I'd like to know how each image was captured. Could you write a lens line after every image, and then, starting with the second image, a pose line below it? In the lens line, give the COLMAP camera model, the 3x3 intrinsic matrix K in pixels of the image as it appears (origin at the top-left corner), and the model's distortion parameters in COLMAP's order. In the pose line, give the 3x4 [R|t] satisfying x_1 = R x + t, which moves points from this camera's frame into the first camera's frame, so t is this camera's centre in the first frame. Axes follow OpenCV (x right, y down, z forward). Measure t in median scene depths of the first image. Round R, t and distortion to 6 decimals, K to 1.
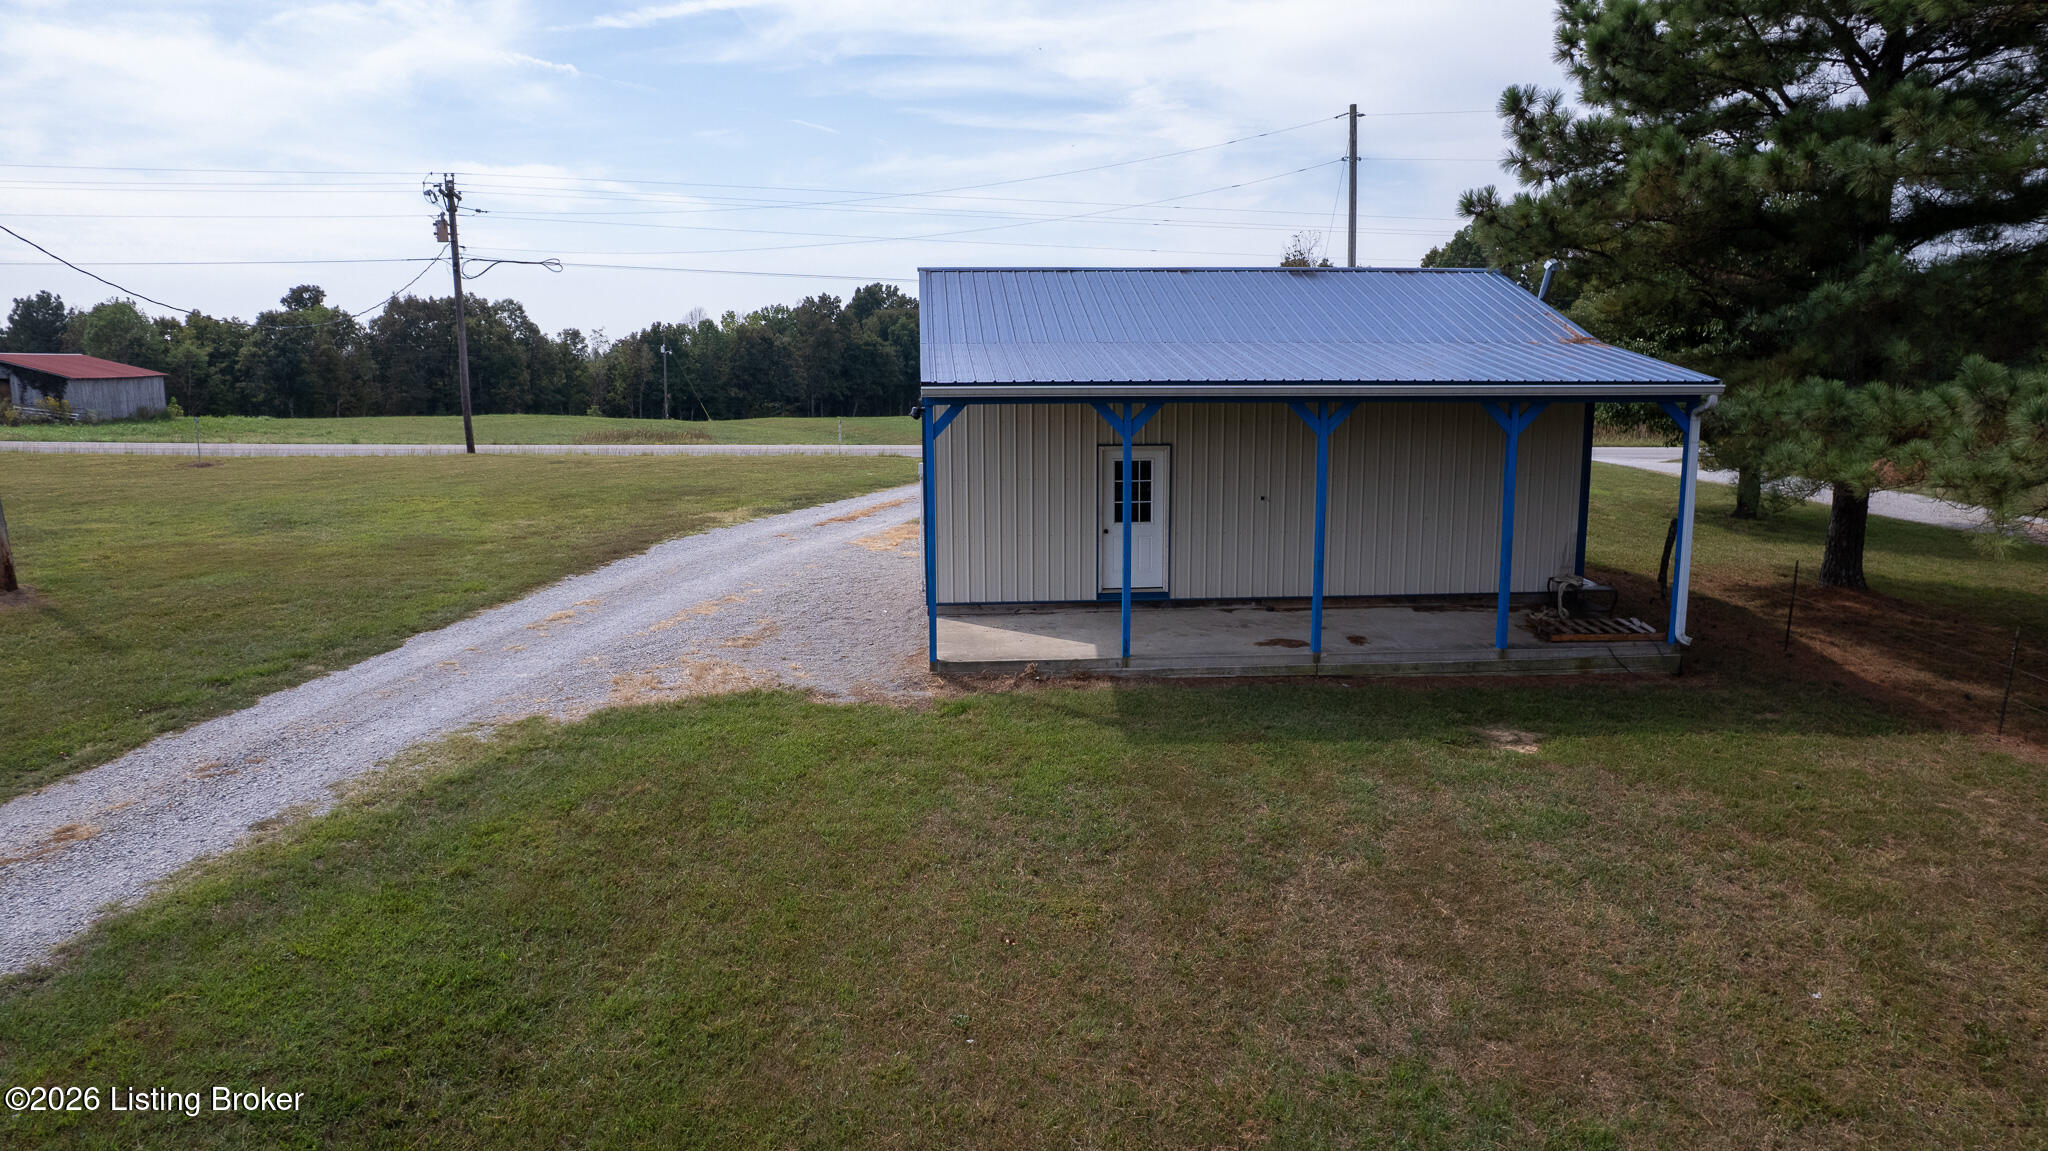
lens RADIAL K [[1308.3, 0, 1024.0], [0, 1308.3, 575.5], [0, 0, 1]] dist [-0.078066, 0.070427]
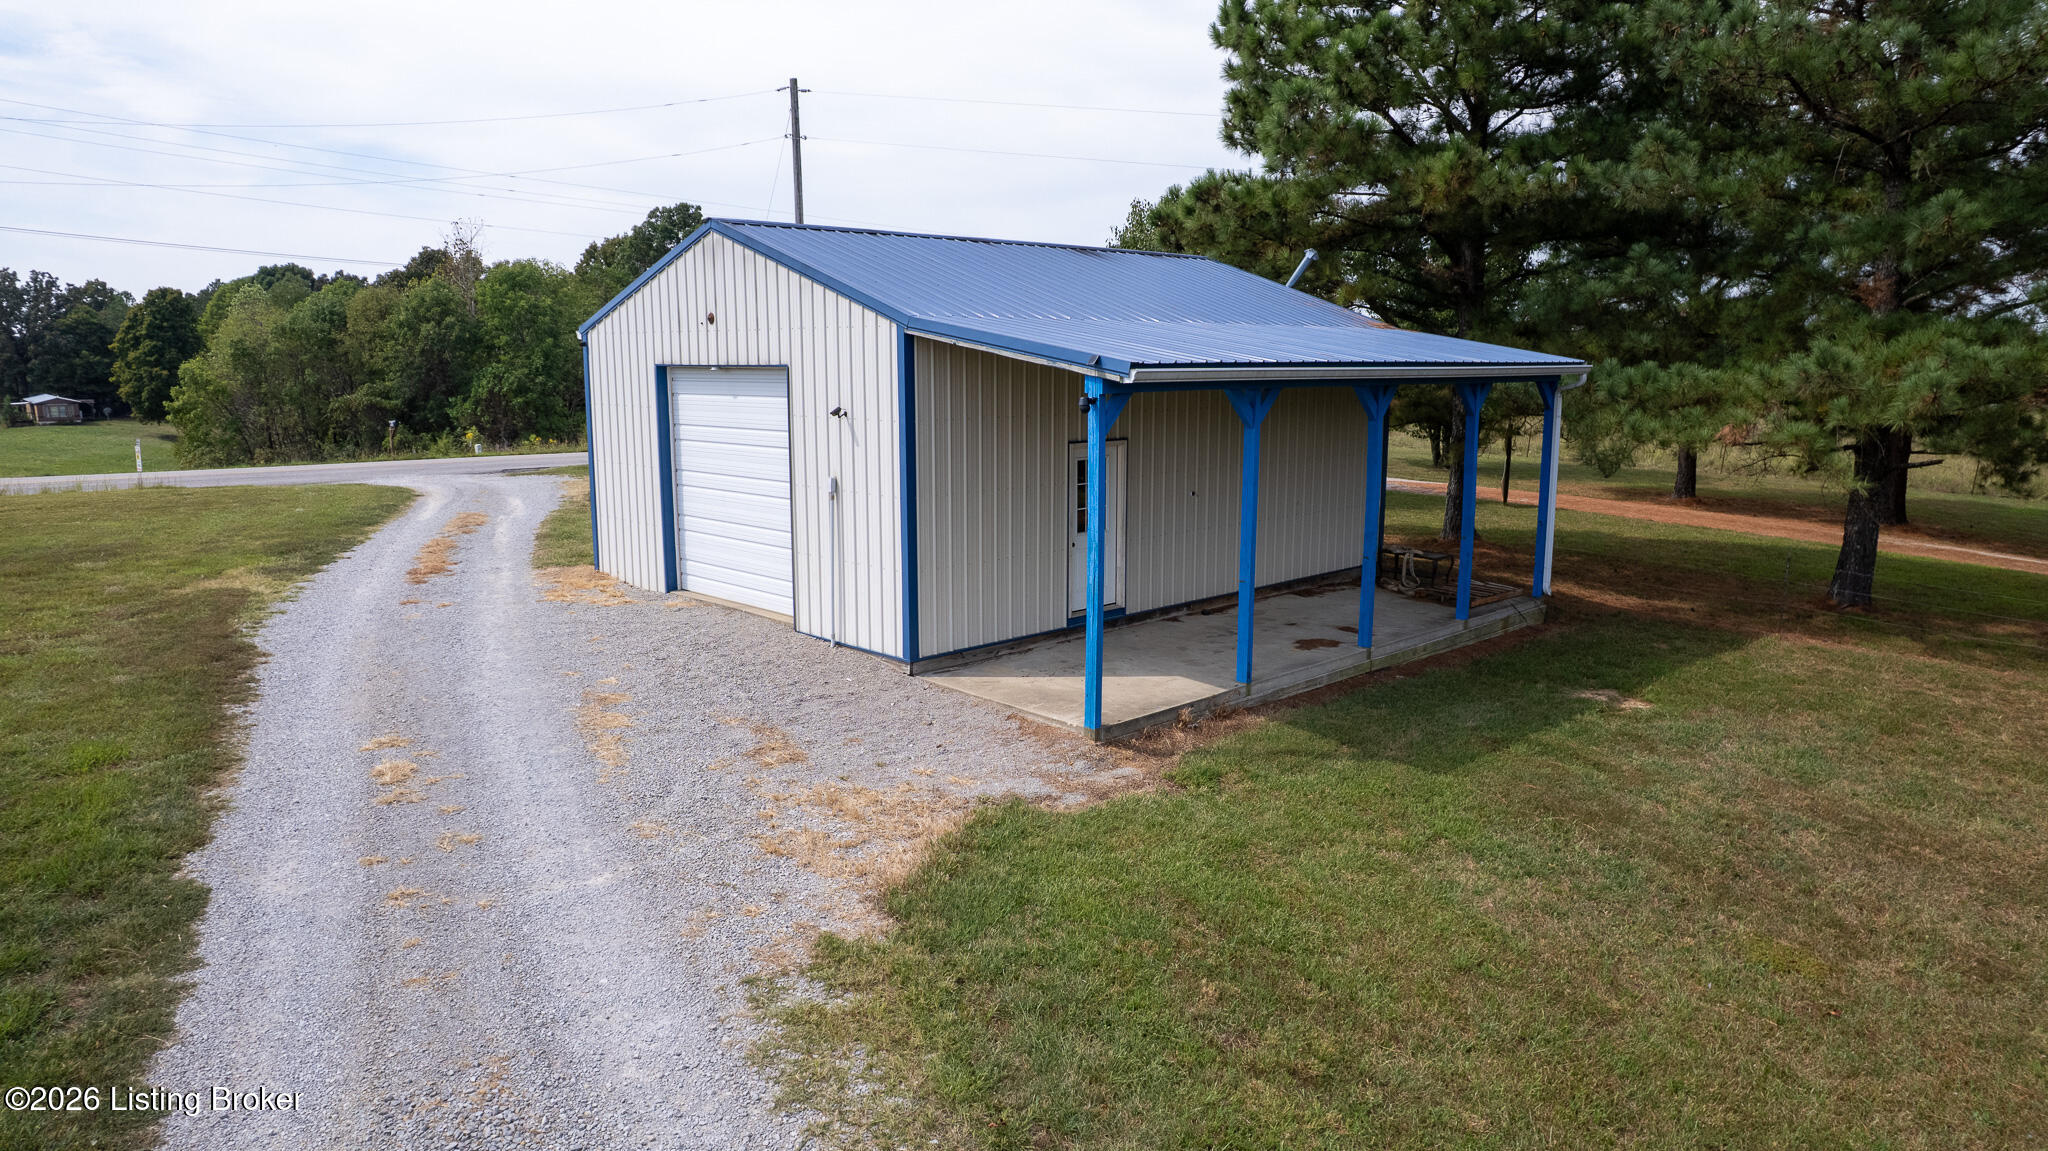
lens RADIAL K [[1308.3, 0, 1024.0], [0, 1308.3, 575.5], [0, 0, 1]] dist [-0.078066, 0.070427]
pose [[0.759935, -0.102739, 0.641829, -0.608283], [0.104184, 0.993916, 0.035743, -0.057228], [-0.641596, 0.039706, 0.766015, 0.456170]]
